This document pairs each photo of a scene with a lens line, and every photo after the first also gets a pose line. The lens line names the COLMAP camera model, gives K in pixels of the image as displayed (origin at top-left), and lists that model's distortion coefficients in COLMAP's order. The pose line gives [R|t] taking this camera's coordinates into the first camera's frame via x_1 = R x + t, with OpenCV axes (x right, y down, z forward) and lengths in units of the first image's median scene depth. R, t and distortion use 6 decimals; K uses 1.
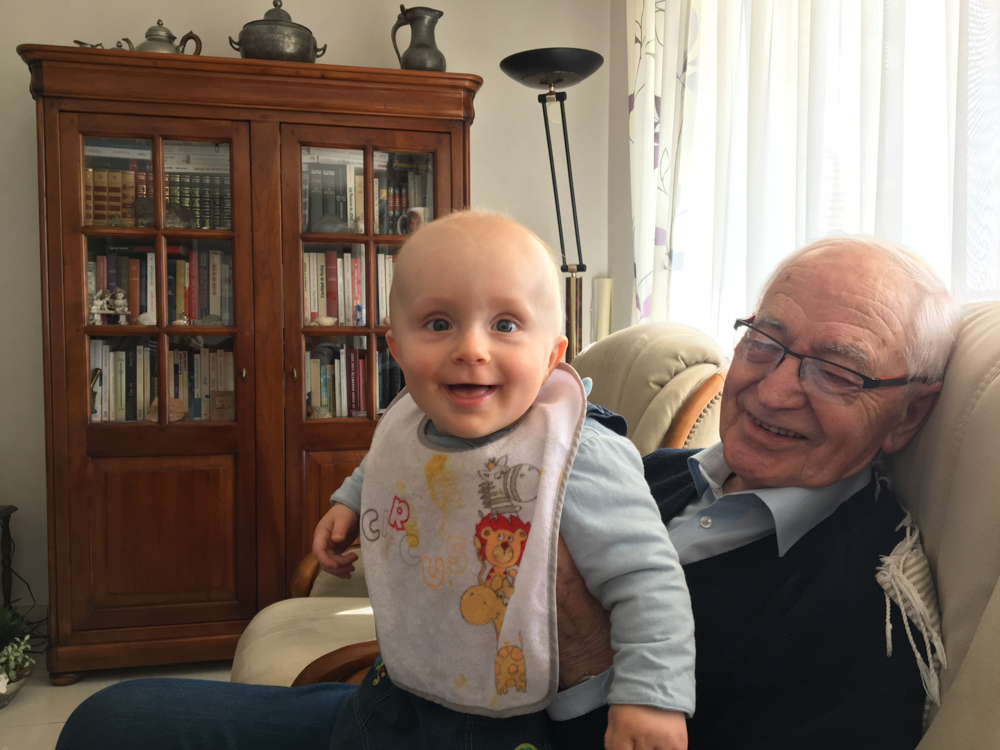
lens RADIAL K [[840.1, 0, 498.6], [0, 840.1, 373.9], [0, 0, 1]] dist [0.031715, -0.051781]
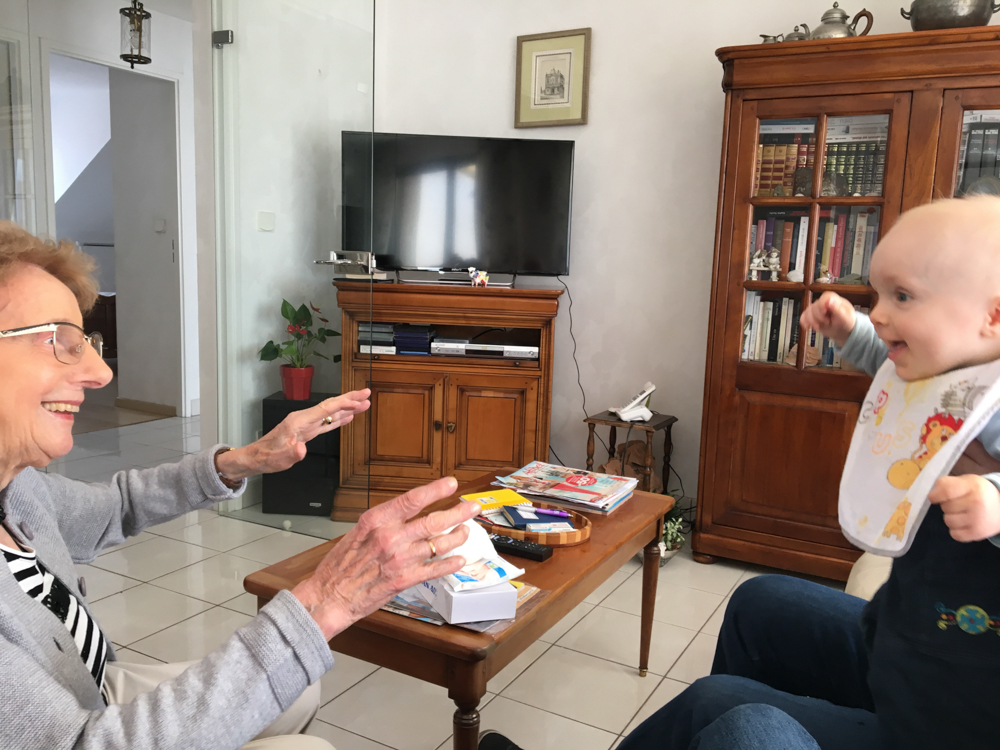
lens RADIAL K [[840.1, 0, 492.0], [0, 840.1, 377.0], [0, 0, 1]] dist [0.031715, -0.051781]
pose [[0.759327, 0.127060, -0.638184, 0.021529], [-0.061104, 0.990340, 0.124469, -0.046475], [0.647834, -0.055517, 0.759756, -0.151571]]
